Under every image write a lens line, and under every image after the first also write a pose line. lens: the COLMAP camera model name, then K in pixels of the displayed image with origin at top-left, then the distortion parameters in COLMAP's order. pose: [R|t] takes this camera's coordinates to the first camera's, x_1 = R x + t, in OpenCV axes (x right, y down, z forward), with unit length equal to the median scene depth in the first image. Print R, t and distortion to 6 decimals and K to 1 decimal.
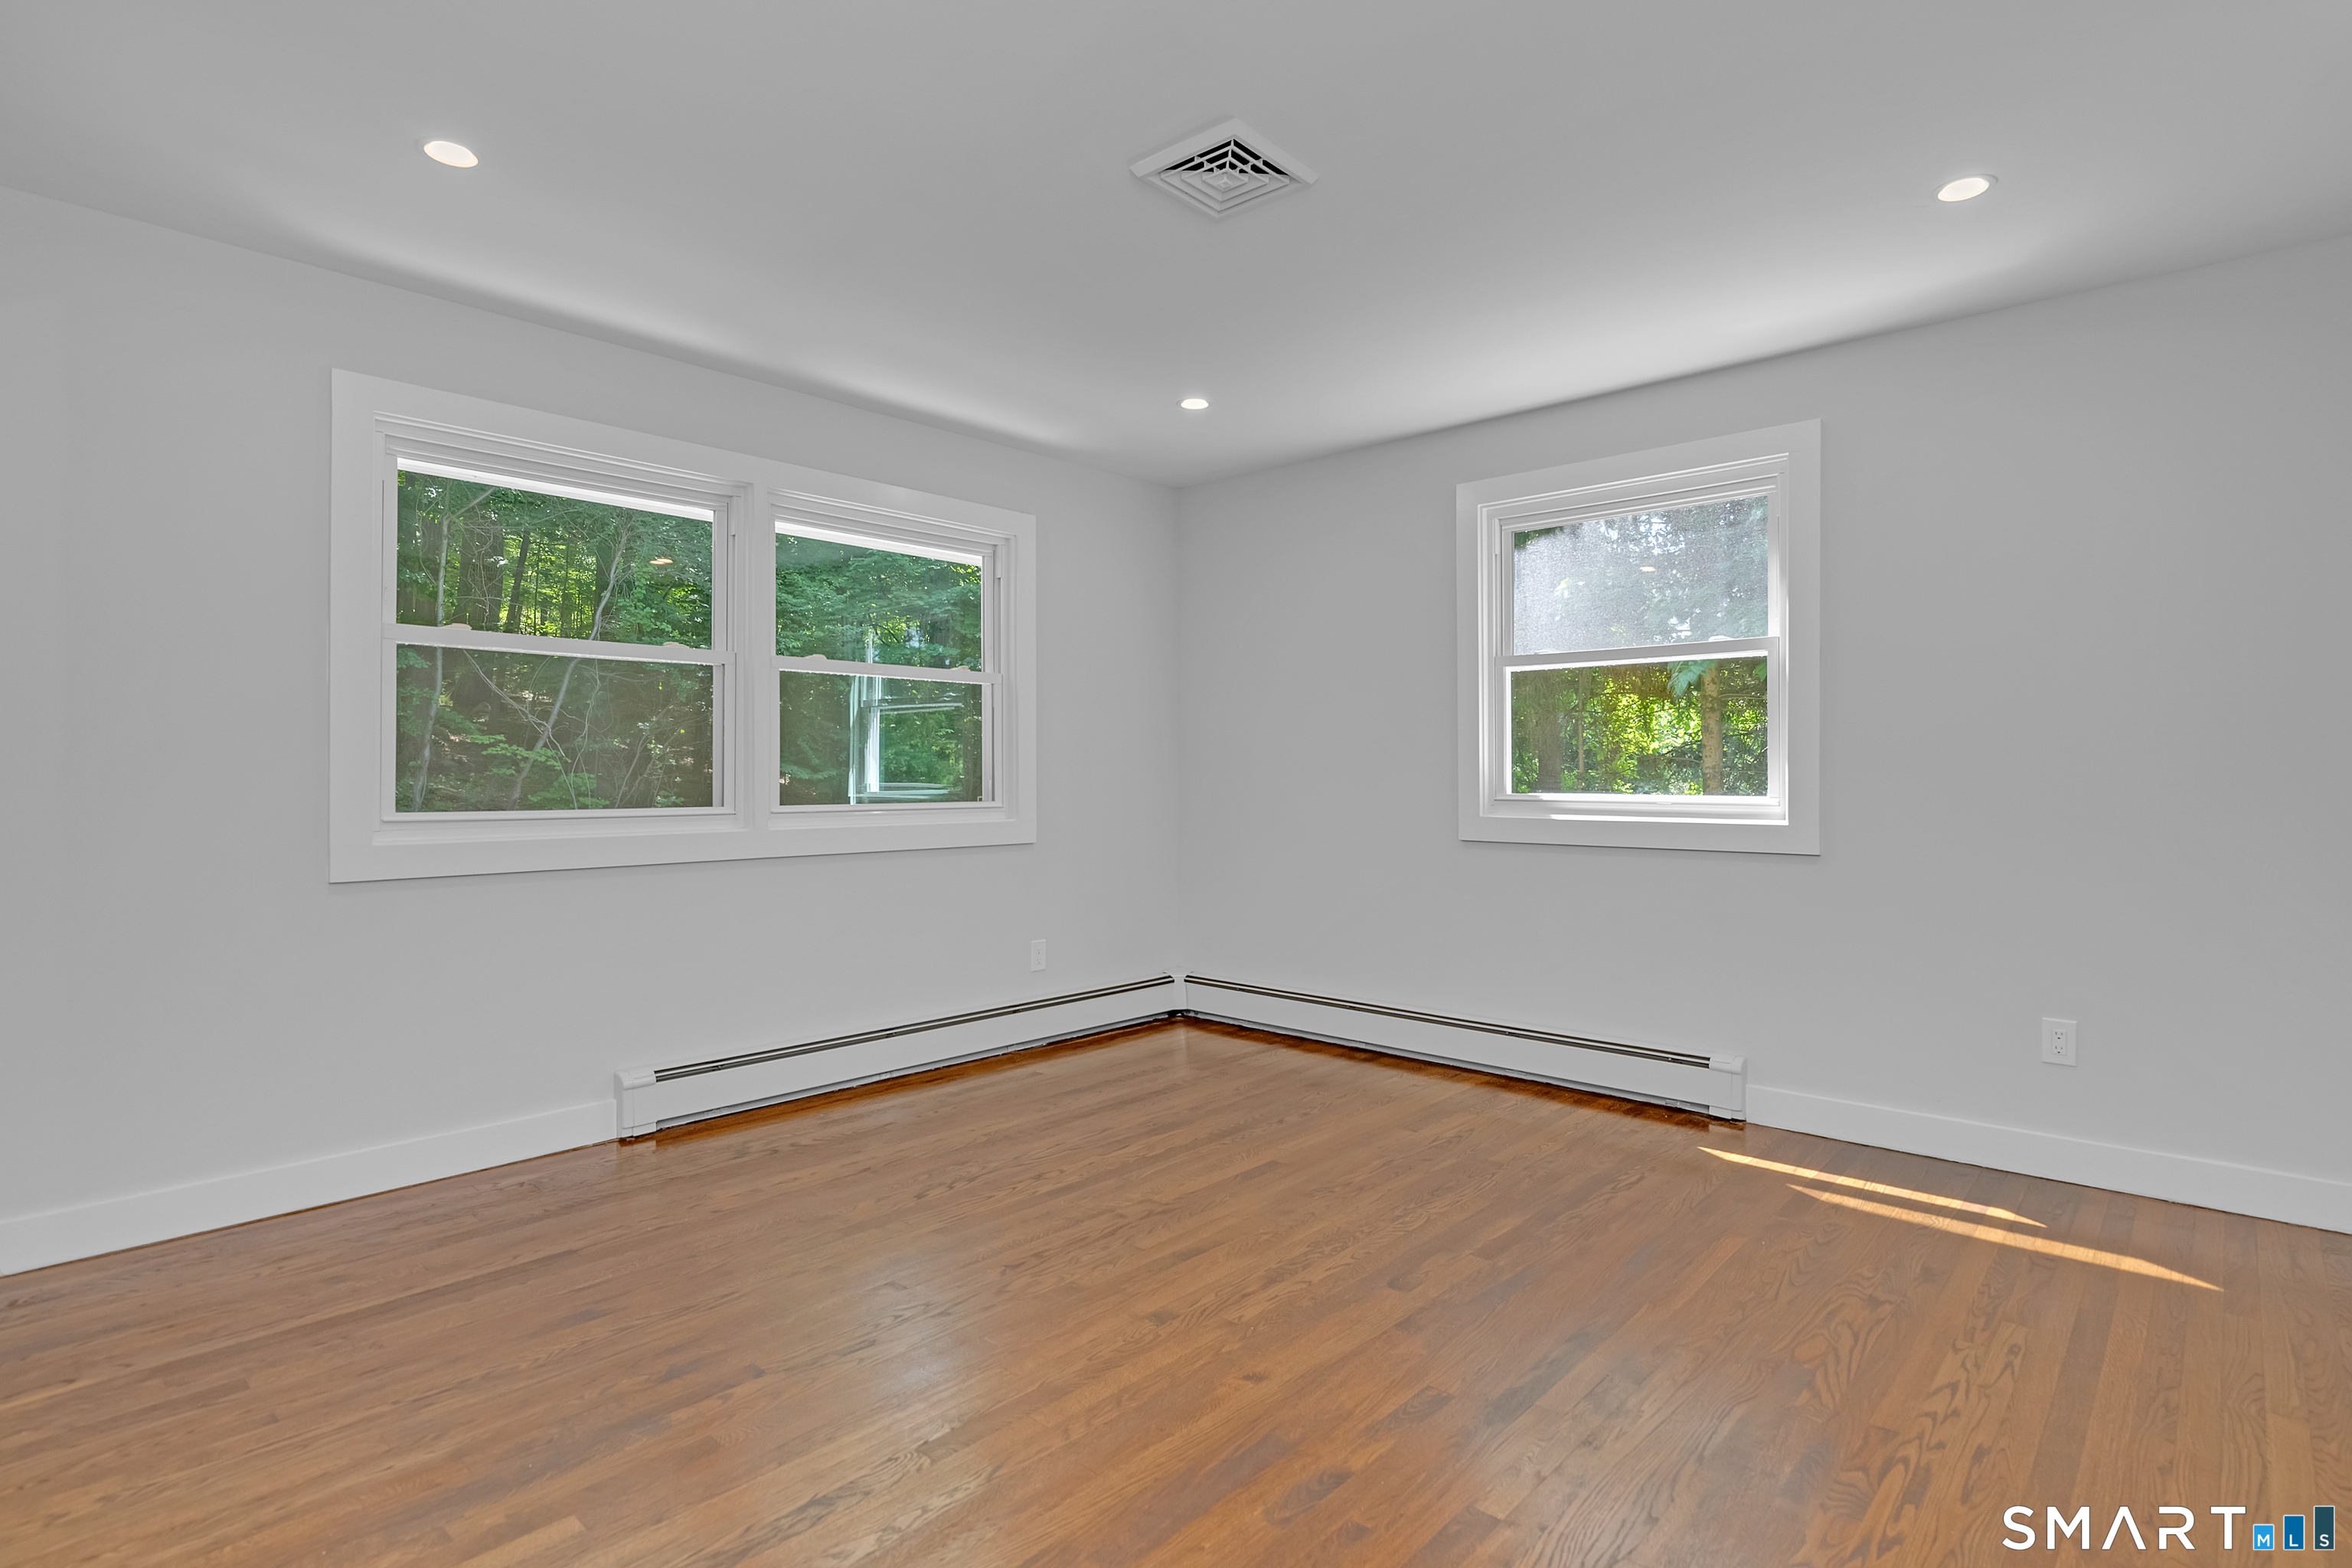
lens RADIAL K [[1182.4, 0, 1216.0], [0, 1182.4, 780.0], [0, 0, 1]] dist [-0.004233, -0.000930]
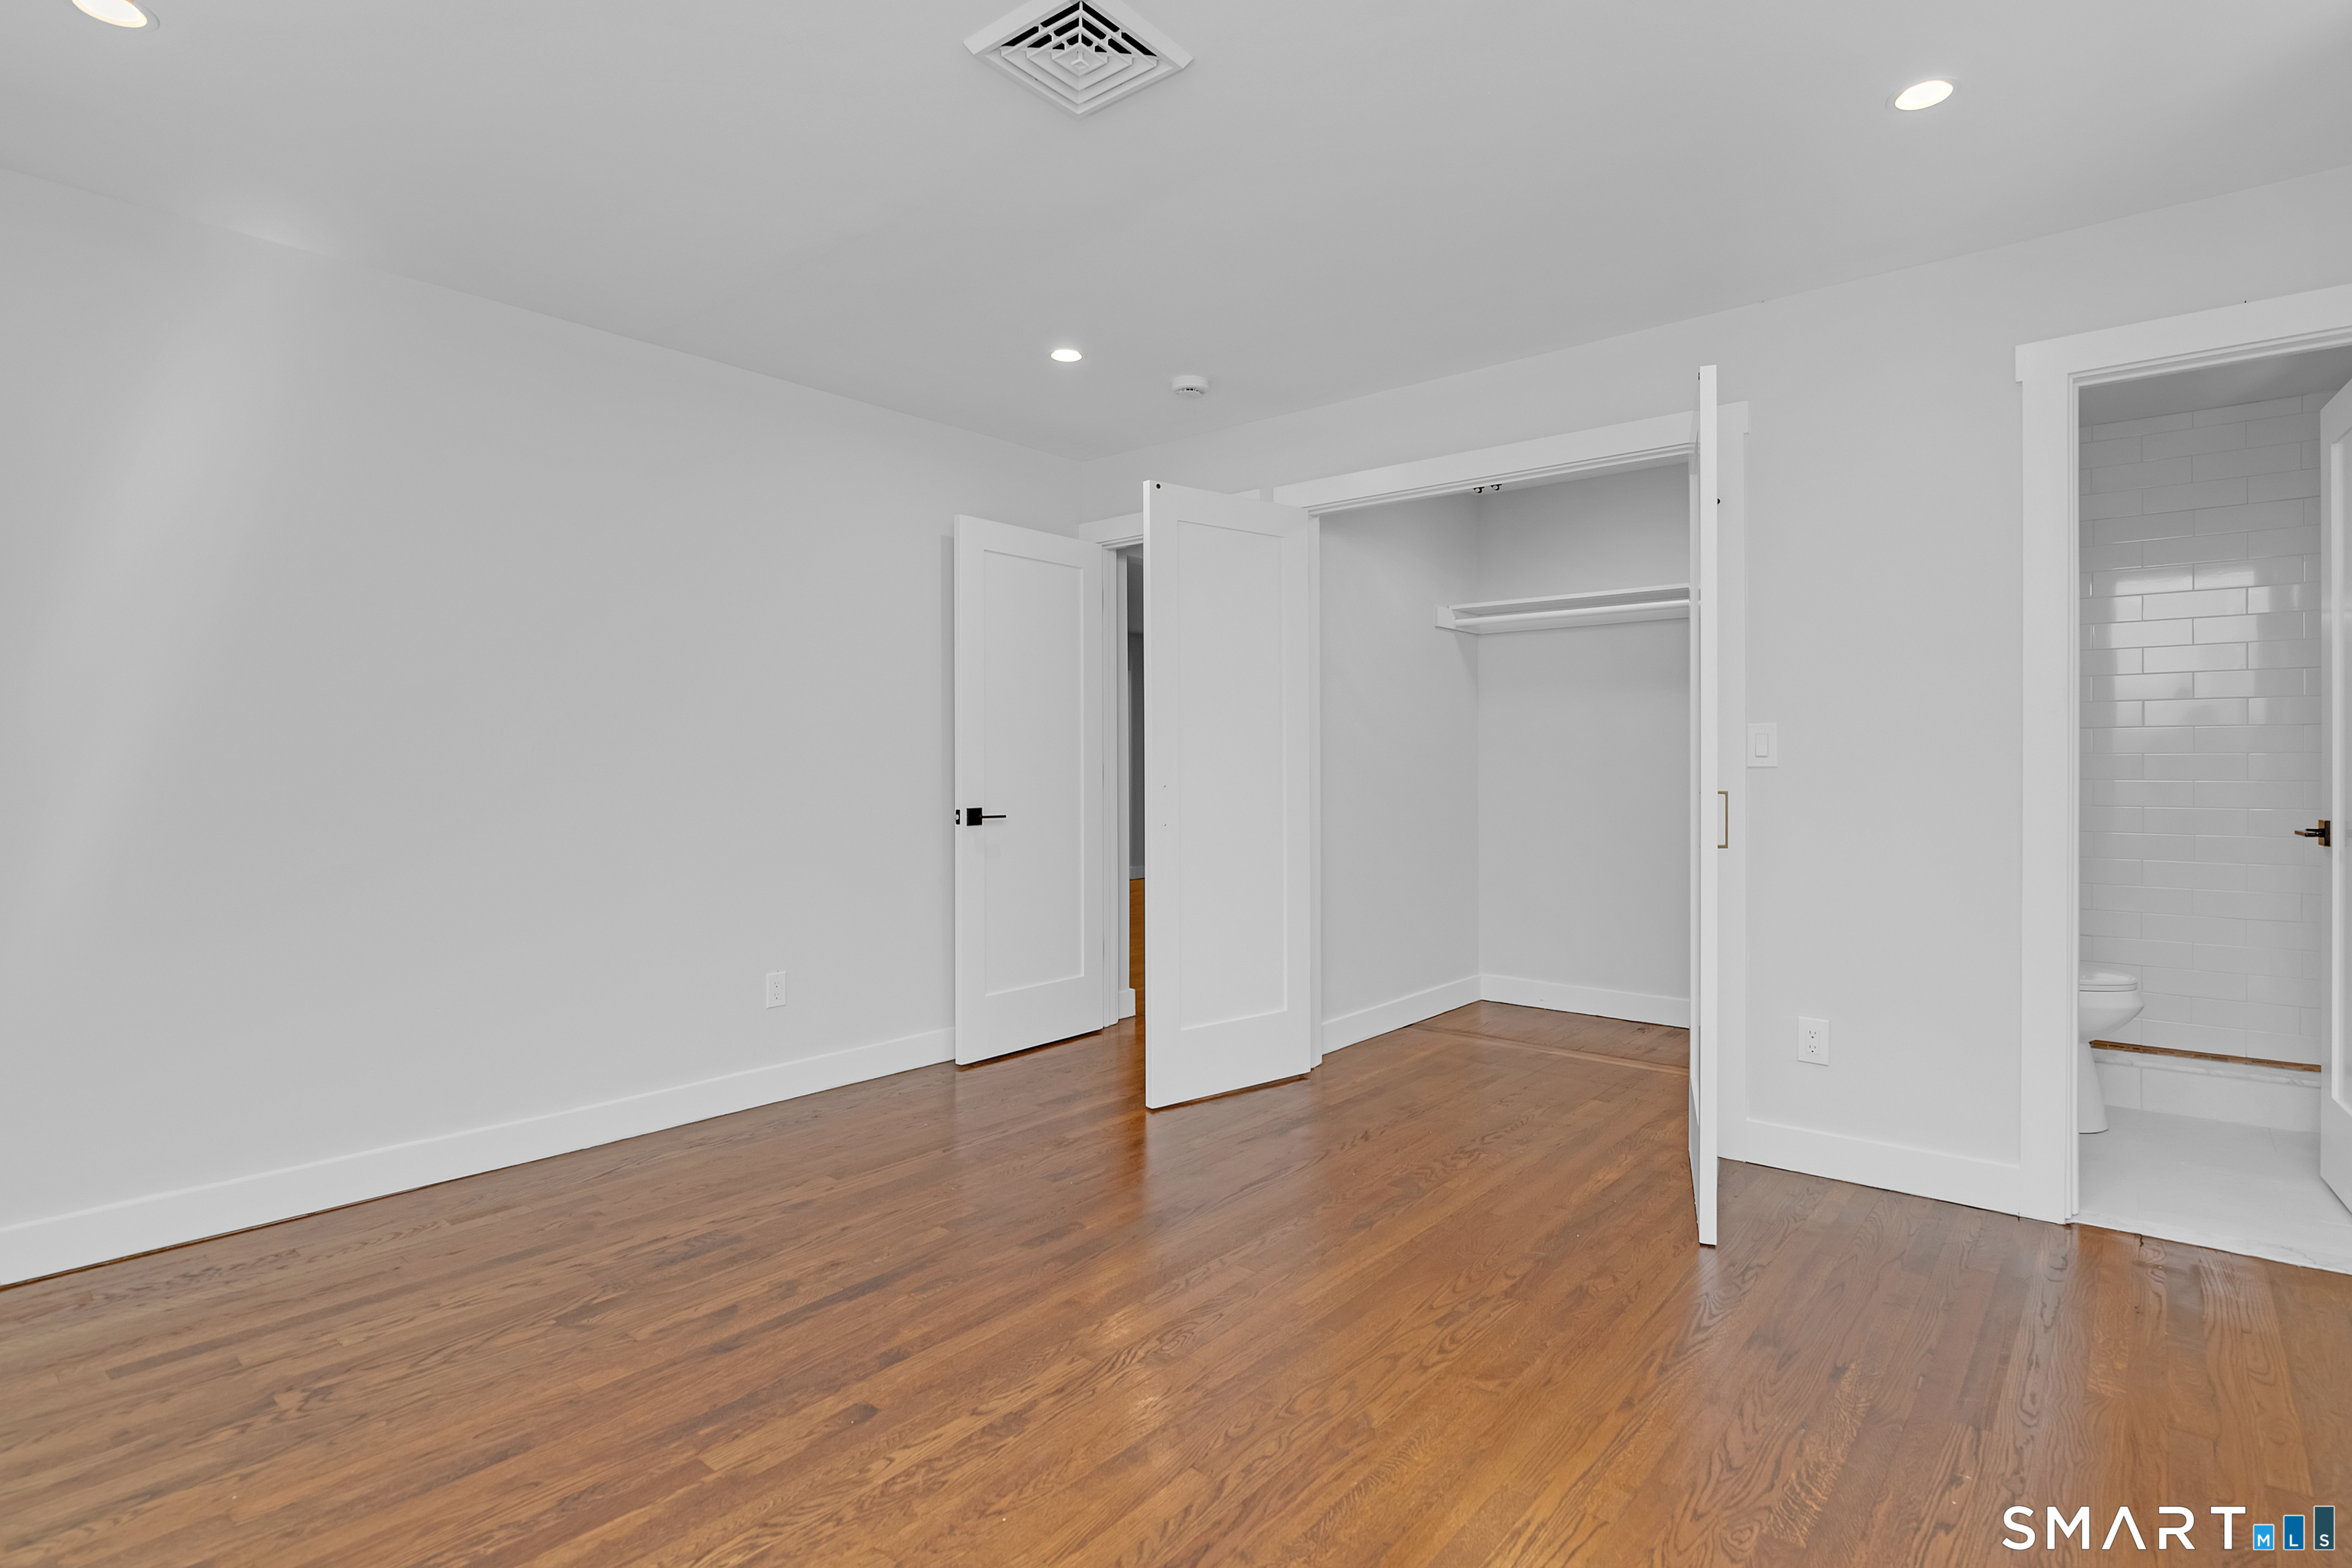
lens RADIAL K [[1152.5, 0, 1194.8], [0, 1152.5, 765.6], [0, 0, 1]] dist [0.001086, -0.009746]
pose [[-0.999750, 0.002969, -0.022158, -0.041979], [0.002878, 0.999987, 0.004133, -0.007780], [0.022170, 0.004068, -0.999746, 1.396350]]
